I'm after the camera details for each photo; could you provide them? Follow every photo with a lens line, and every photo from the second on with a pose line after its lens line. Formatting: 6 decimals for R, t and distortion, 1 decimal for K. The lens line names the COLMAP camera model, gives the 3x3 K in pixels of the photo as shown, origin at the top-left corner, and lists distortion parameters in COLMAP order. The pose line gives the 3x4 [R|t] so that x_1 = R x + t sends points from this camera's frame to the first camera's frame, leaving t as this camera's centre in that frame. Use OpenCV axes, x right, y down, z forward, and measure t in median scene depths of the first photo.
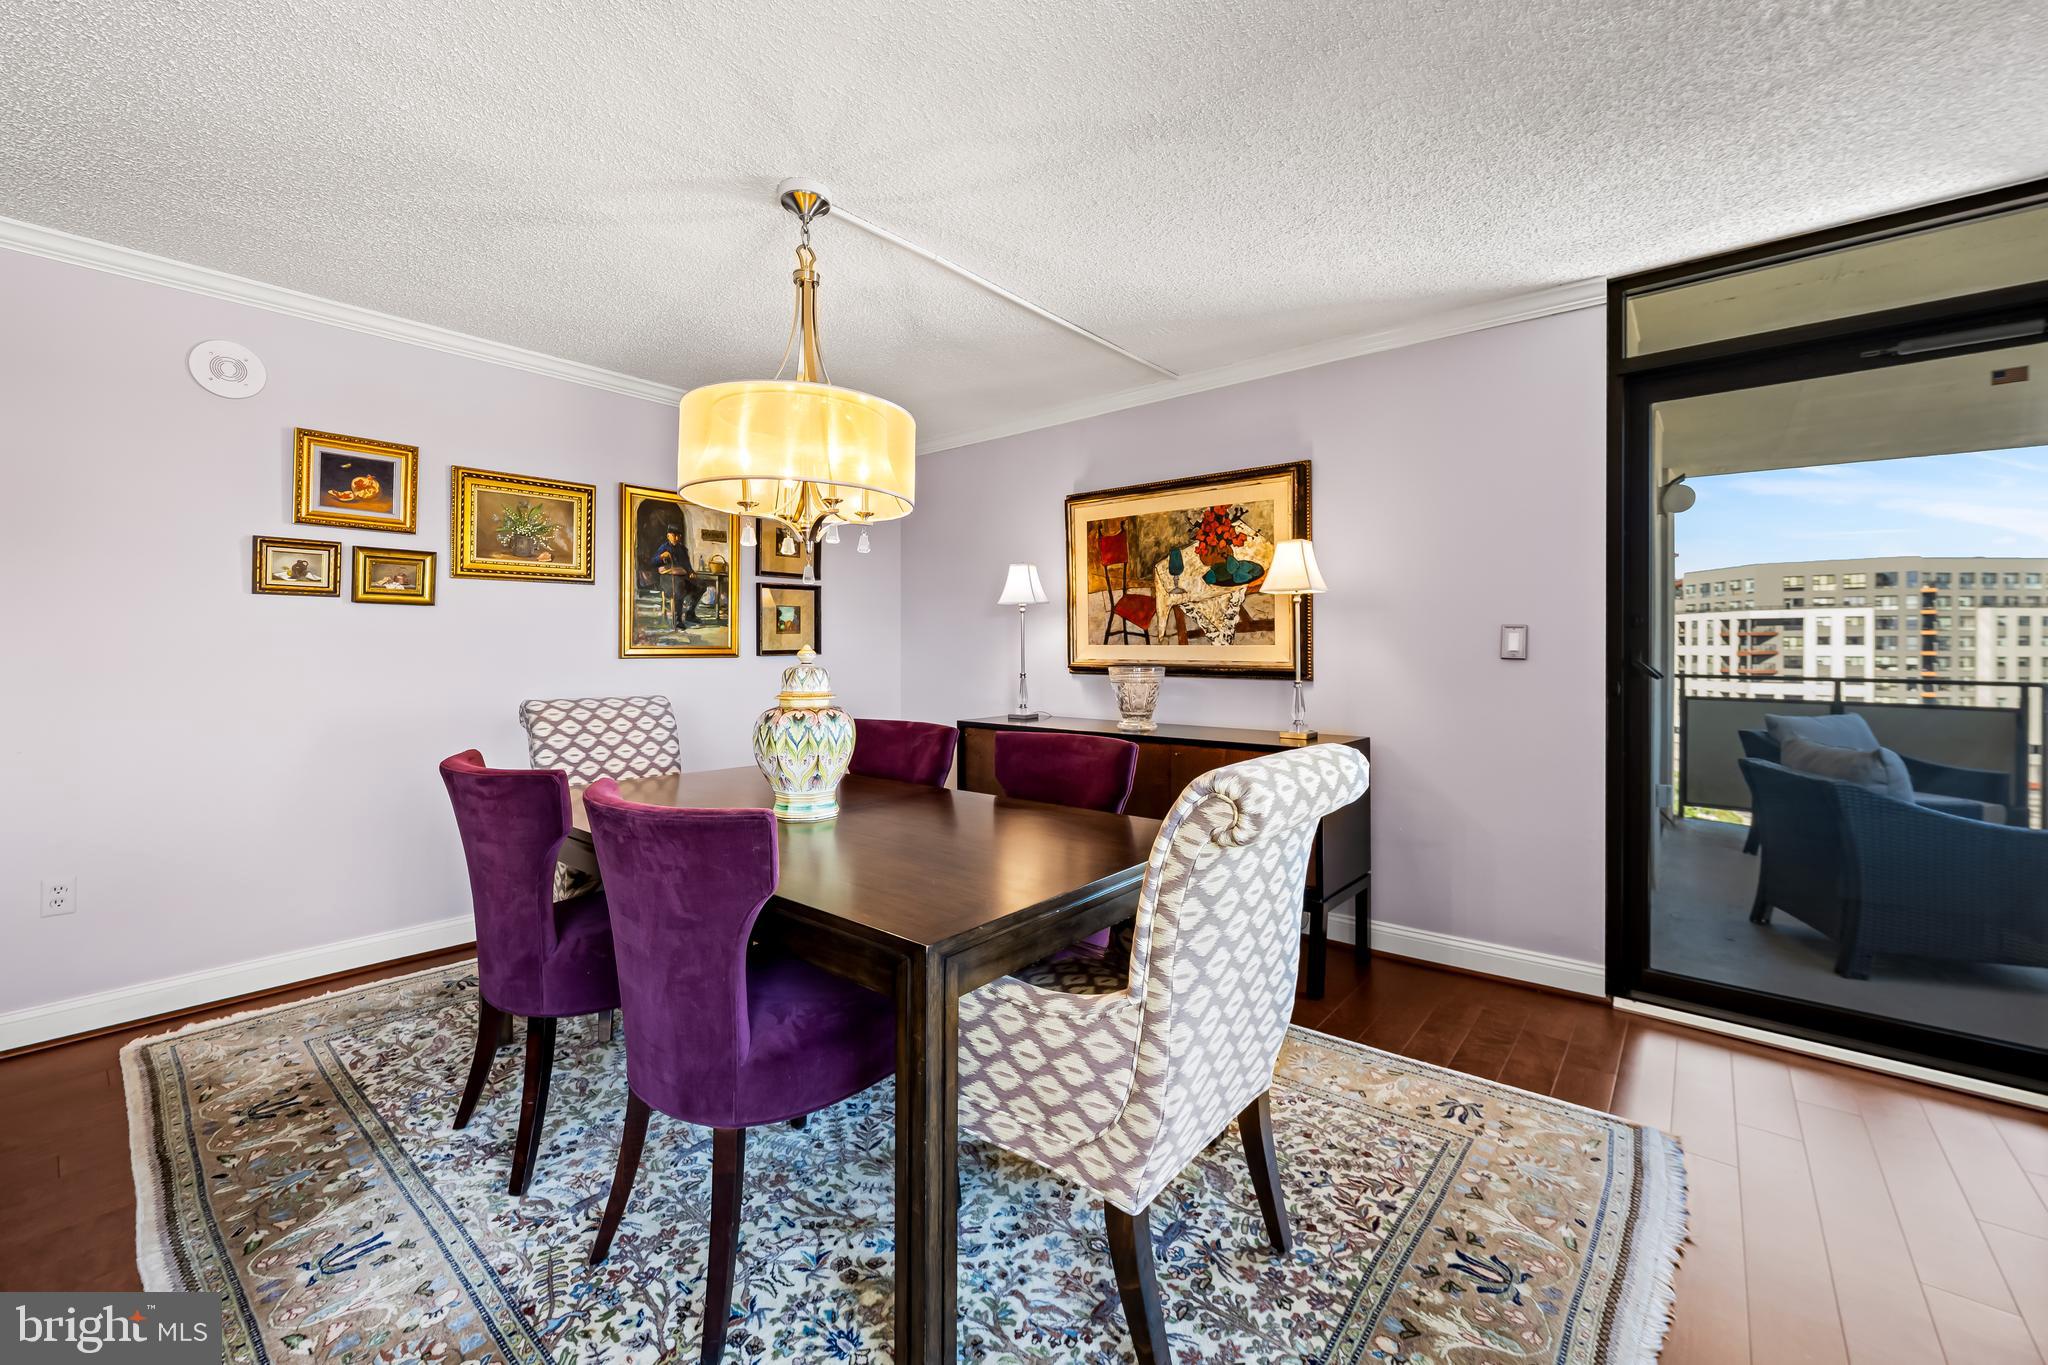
lens RADIAL K [[828.0, 0, 1031.2], [0, 828.0, 648.1], [0, 0, 1]] dist [-0.006283, 0.000222]
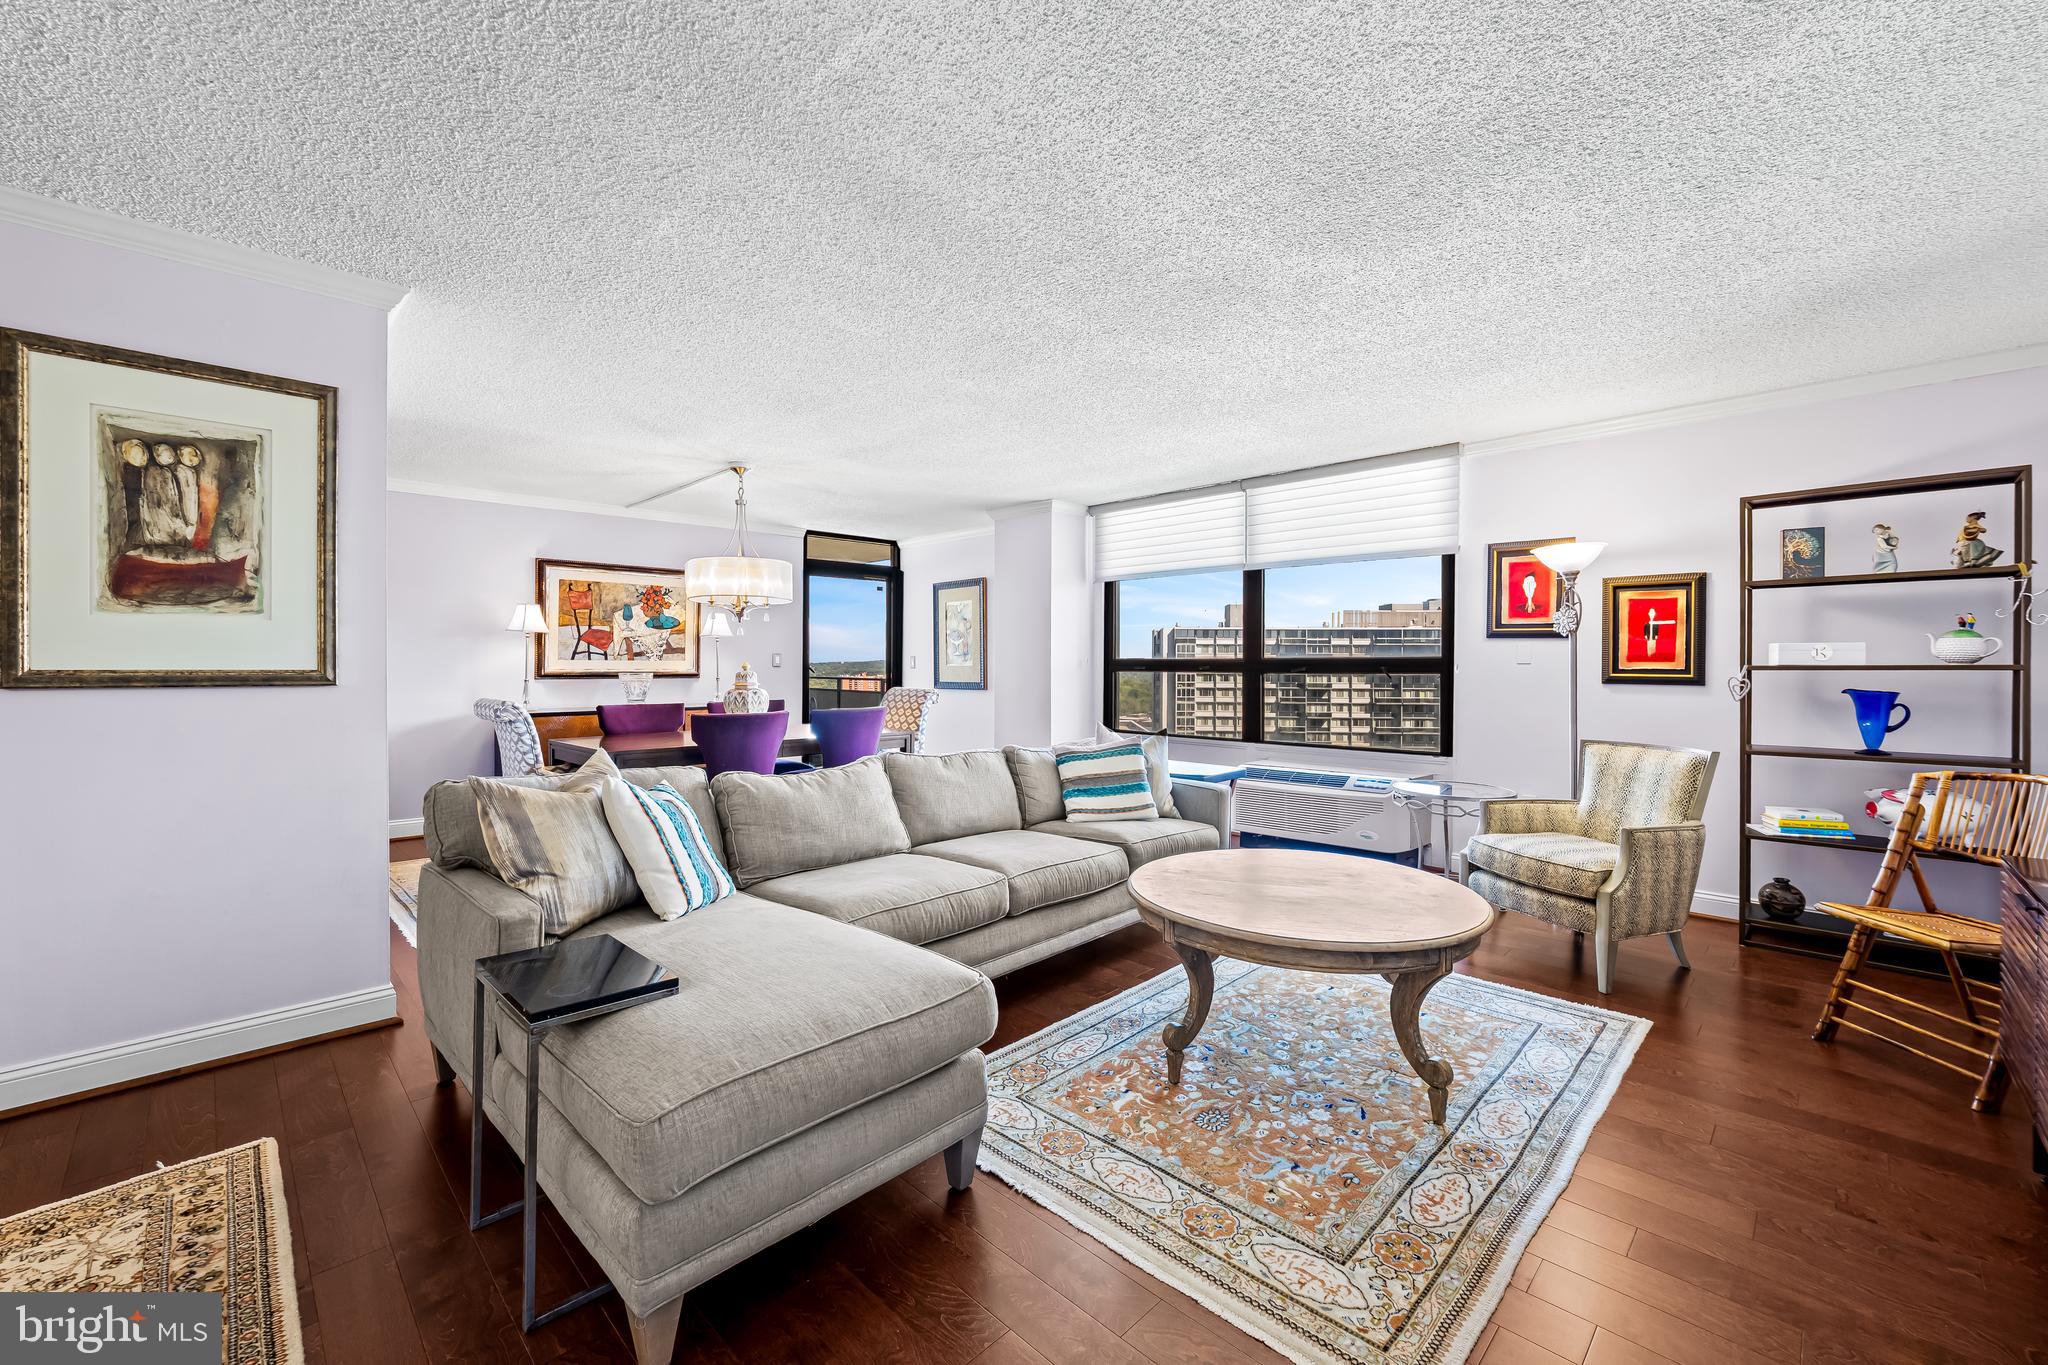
lens RADIAL K [[828.0, 0, 1023.9], [0, 828.0, 667.8], [0, 0, 1]] dist [-0.006283, 0.000222]
pose [[0.091526, -0.008438, 0.995767, -1.562324], [-0.004727, 0.999949, 0.008908, -0.007677], [-0.995791, -0.005522, 0.091481, 0.003599]]
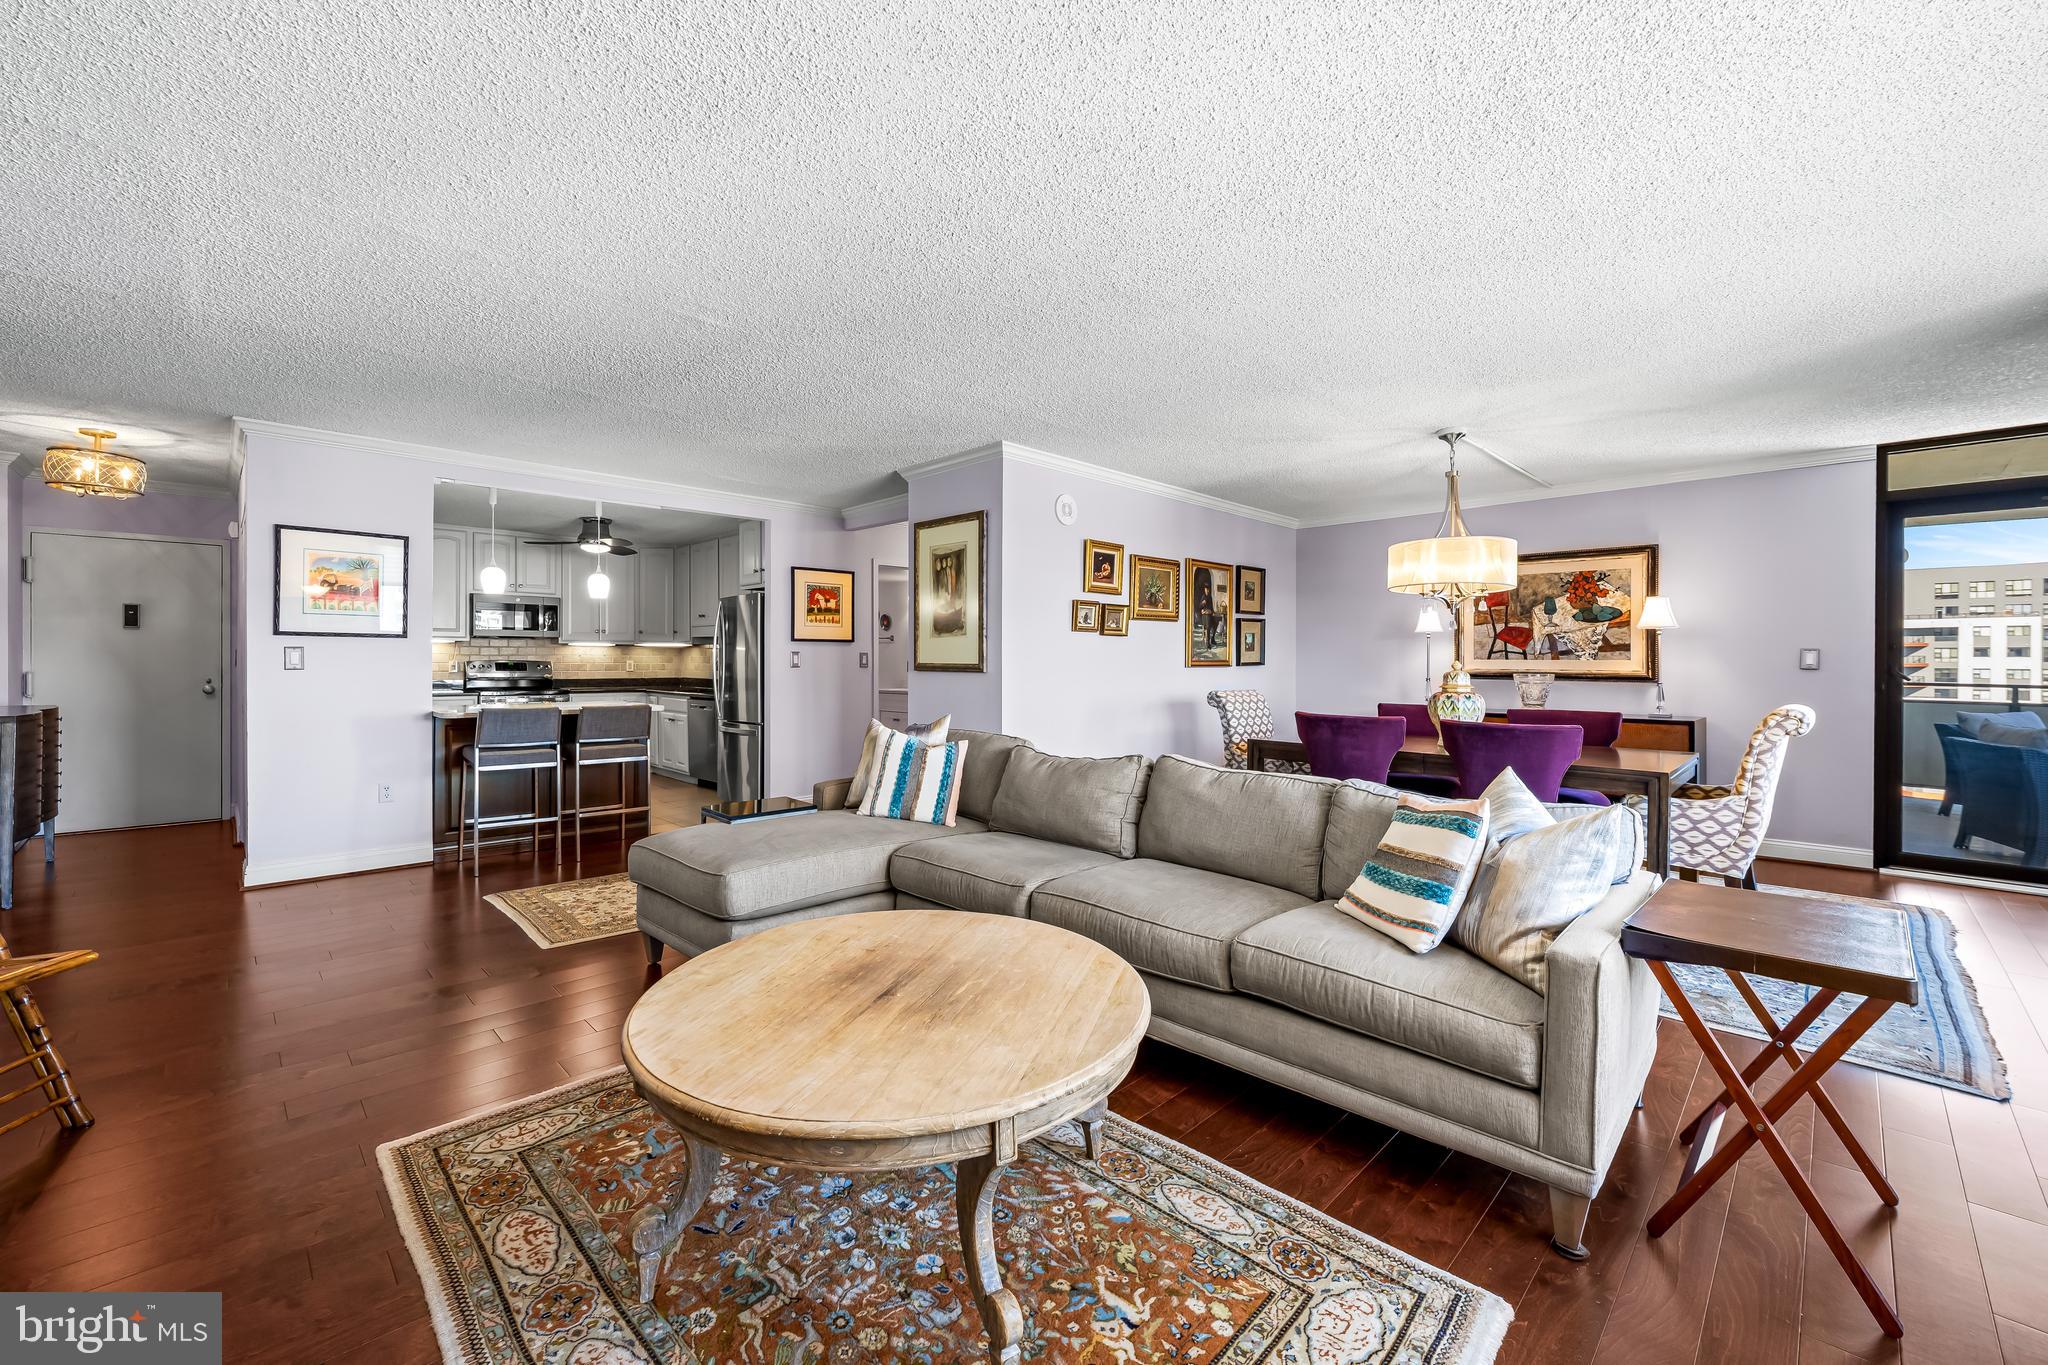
lens RADIAL K [[828.0, 0, 1025.2], [0, 828.0, 661.7], [0, 0, 1]] dist [-0.006283, 0.000222]
pose [[0.995575, 0.001747, -0.093953, -0.688580], [-0.001419, 0.999993, 0.003559, -0.004378], [0.093958, -0.003410, 0.995570, -0.661092]]
